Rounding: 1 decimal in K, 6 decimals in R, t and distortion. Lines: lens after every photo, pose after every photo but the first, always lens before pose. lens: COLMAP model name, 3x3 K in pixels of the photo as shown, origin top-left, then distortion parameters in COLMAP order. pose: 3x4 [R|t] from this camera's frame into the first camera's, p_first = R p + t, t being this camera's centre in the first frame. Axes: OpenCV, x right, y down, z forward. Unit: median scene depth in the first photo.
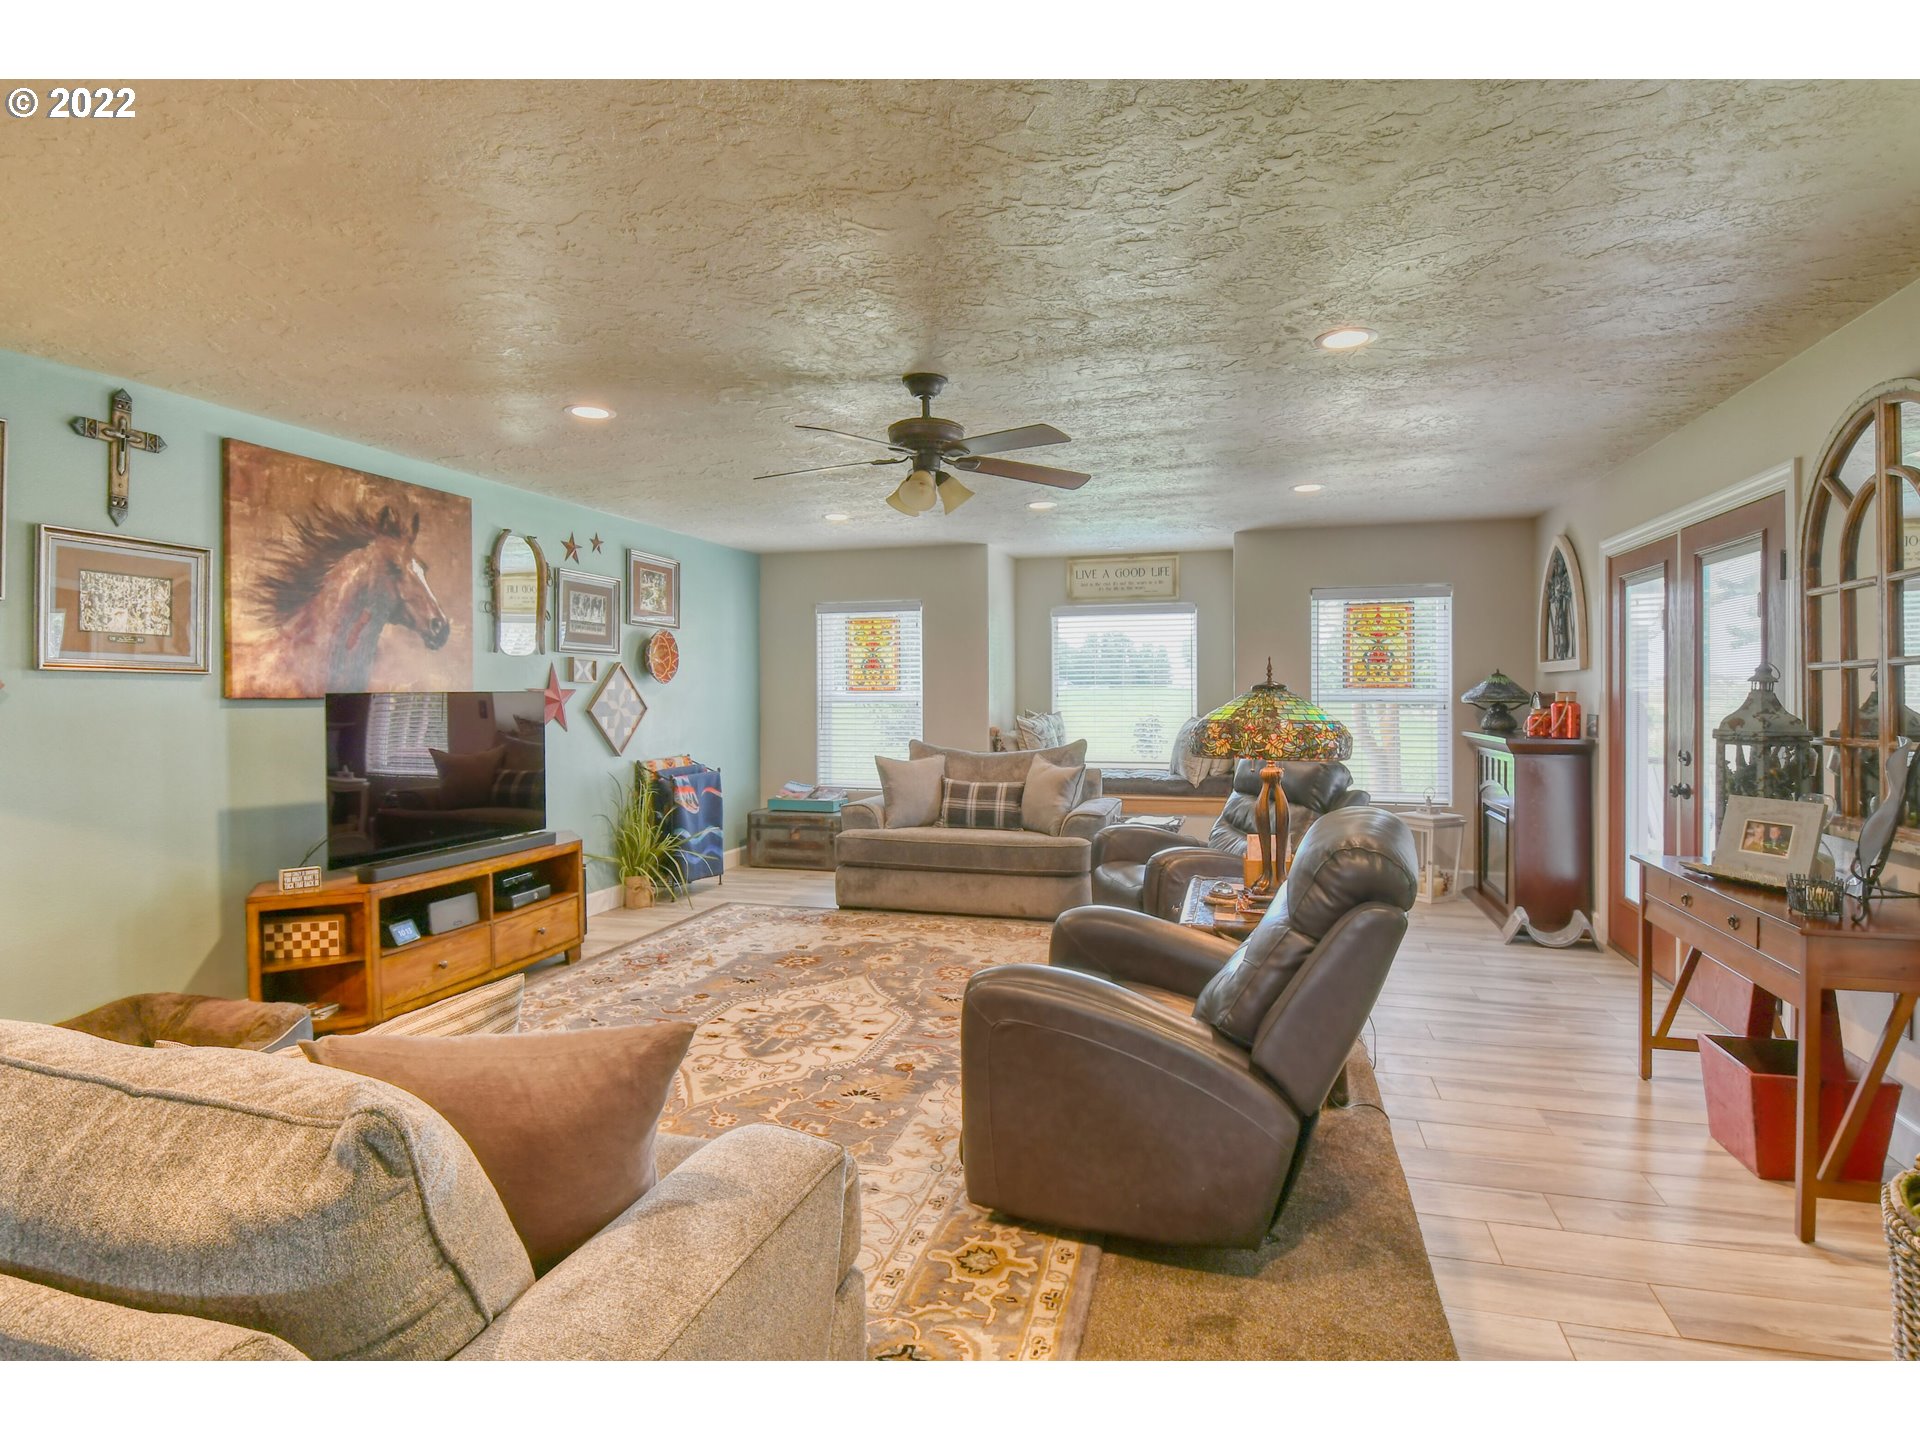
lens RADIAL K [[991.9, 0, 971.9], [0, 991.9, 702.5], [0, 0, 1]] dist [0.018675, -0.020384]
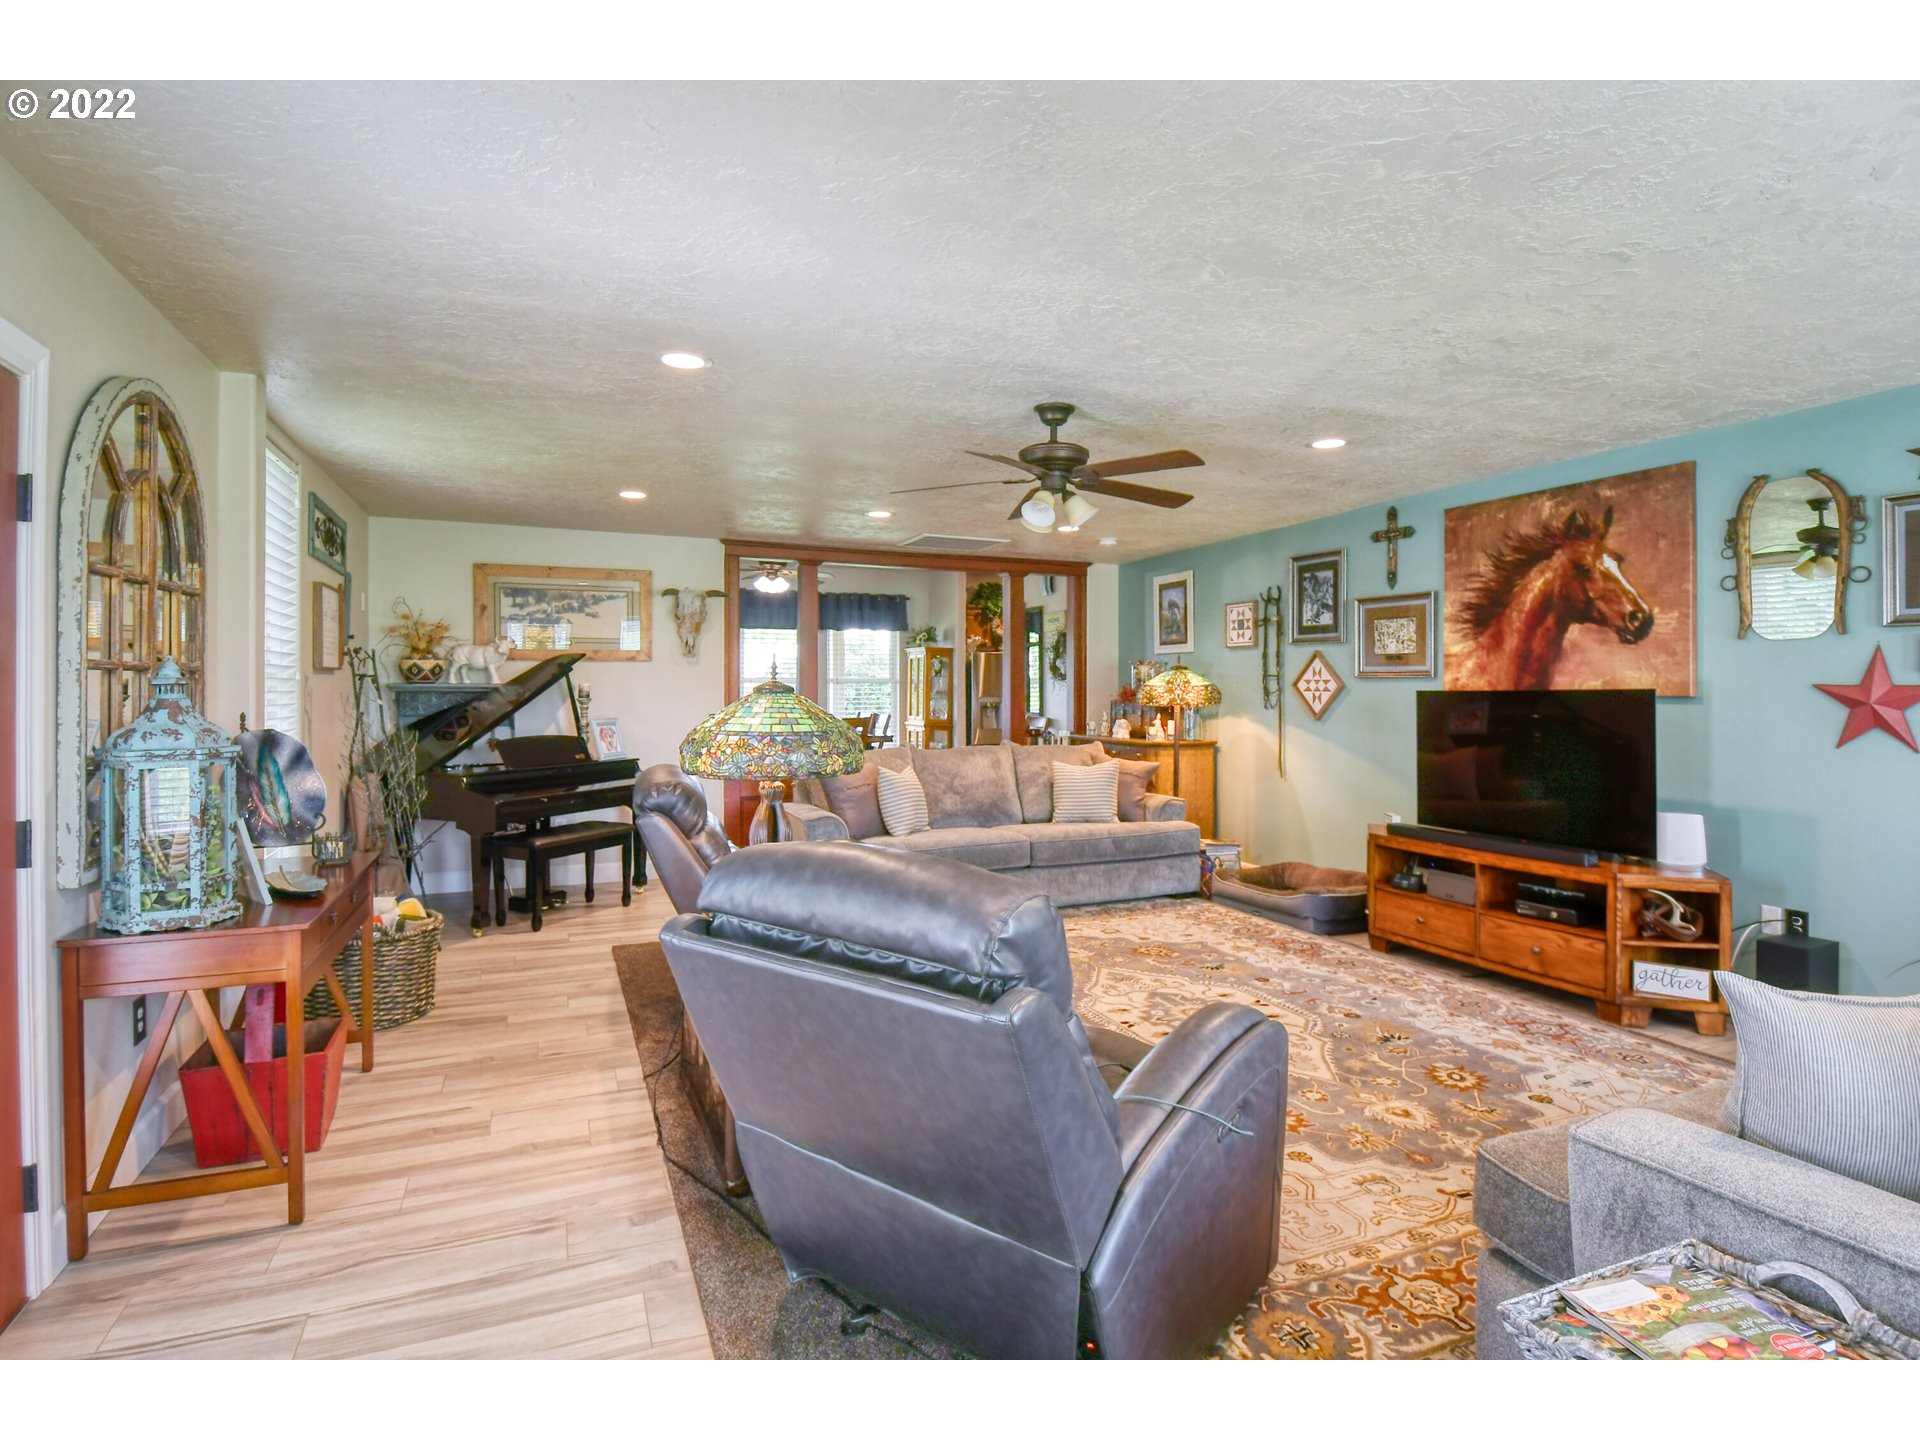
lens RADIAL K [[991.9, 0, 971.9], [0, 991.9, 702.5], [0, 0, 1]] dist [0.018675, -0.020384]
pose [[-0.774111, 0.012616, -0.632924, 0.622643], [-0.002660, 0.999728, 0.023180, -0.021772], [0.633044, 0.019628, -0.773867, 1.557990]]
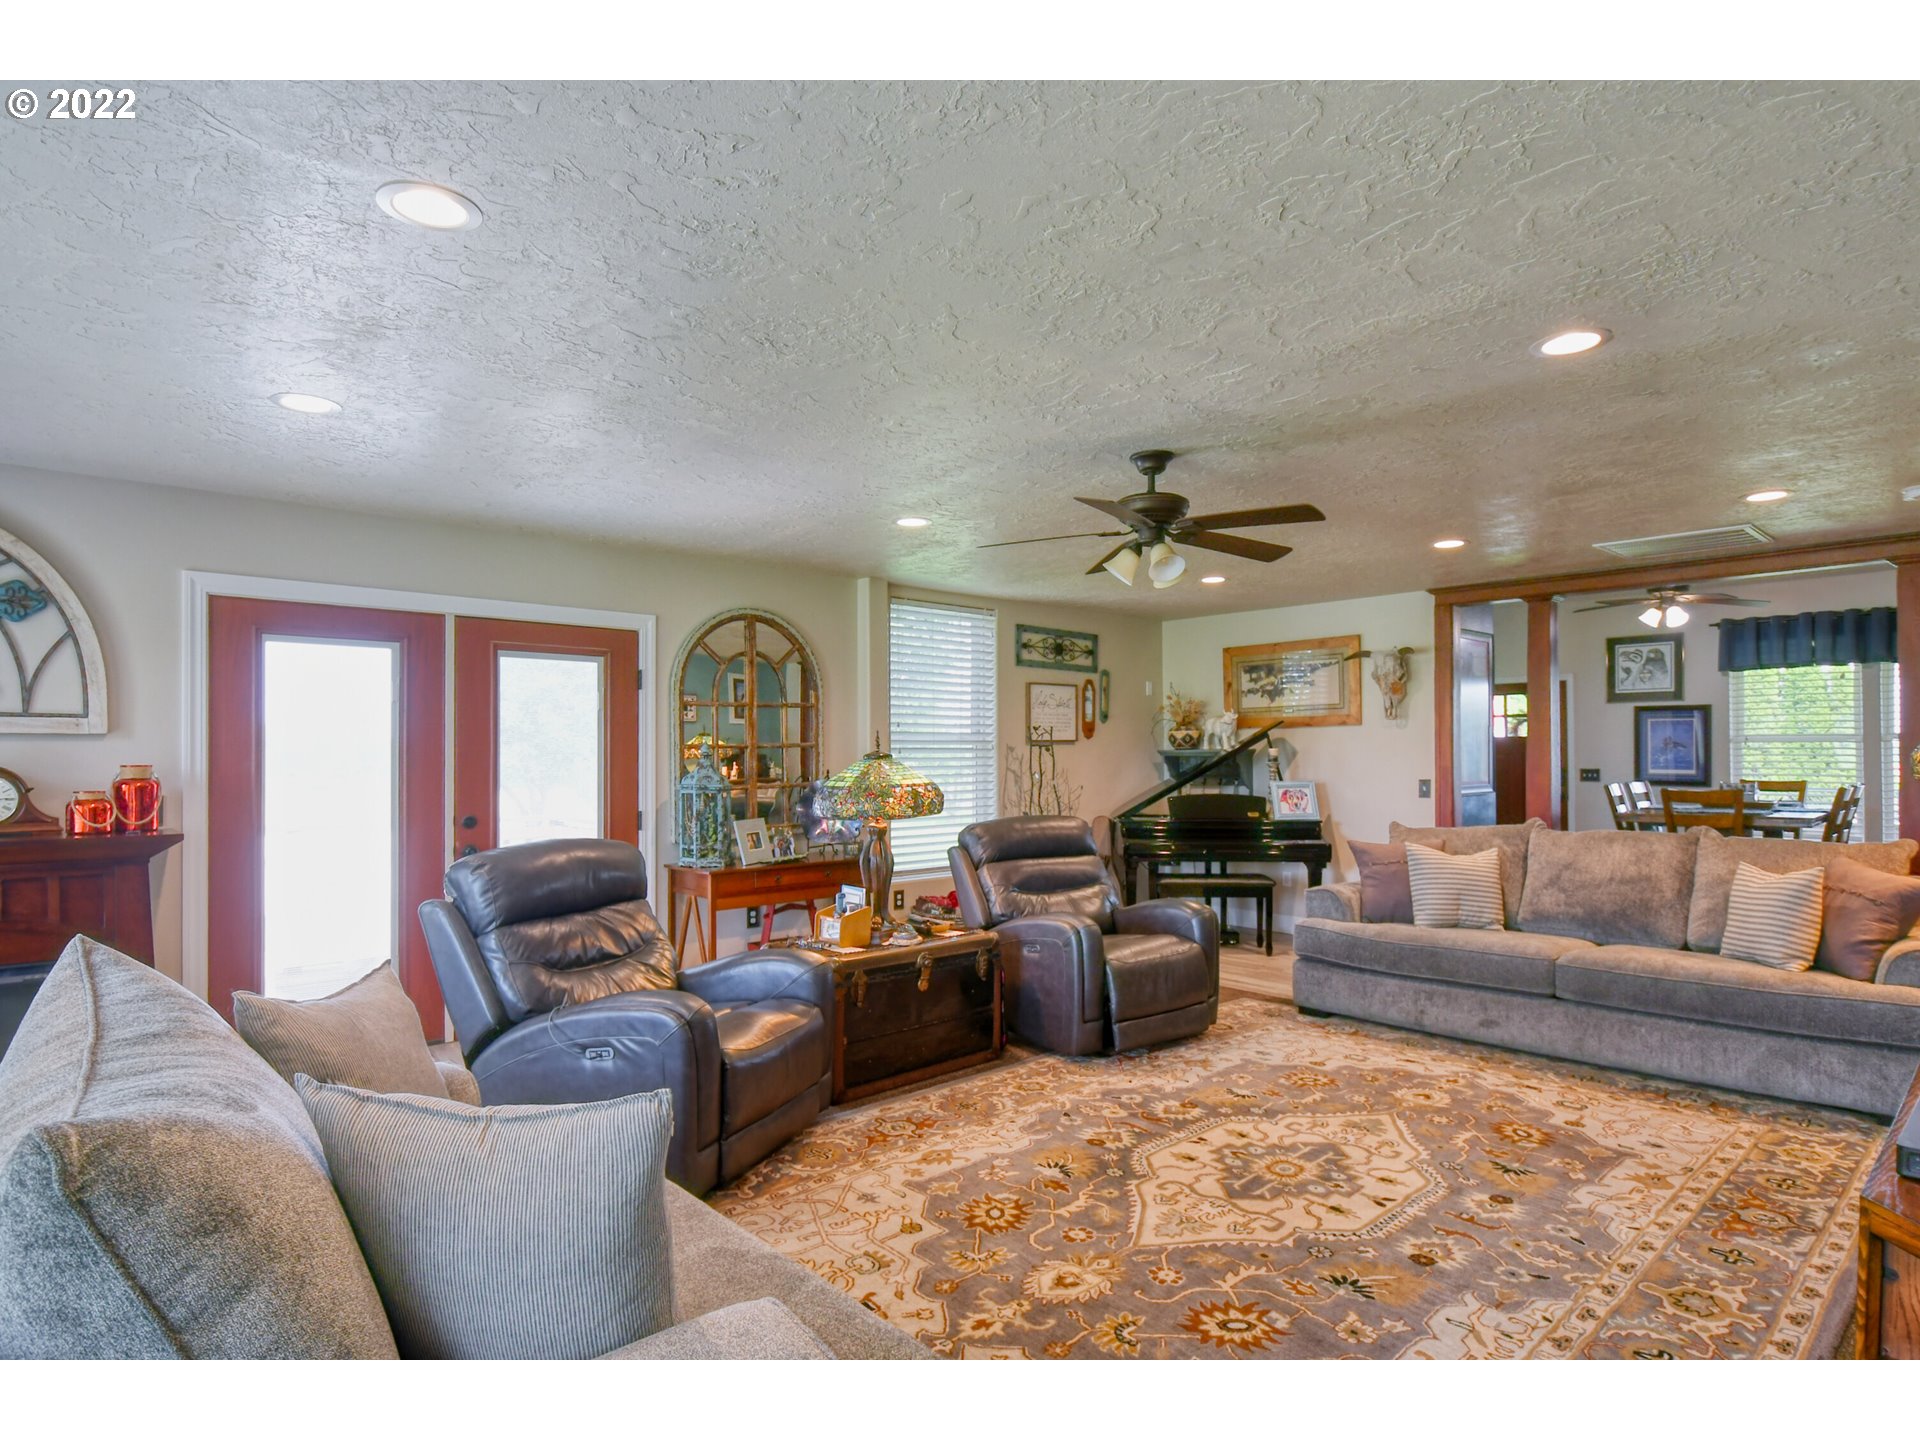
lens RADIAL K [[1033.7, 0, 953.9], [0, 1033.7, 749.4], [0, 0, 1]] dist [-0.001924, -0.000890]
pose [[-0.842493, 0.012072, 0.538572, -0.389035], [0.014106, 0.999900, -0.000346, -0.018902], [-0.538523, 0.007306, -0.842579, 1.750650]]
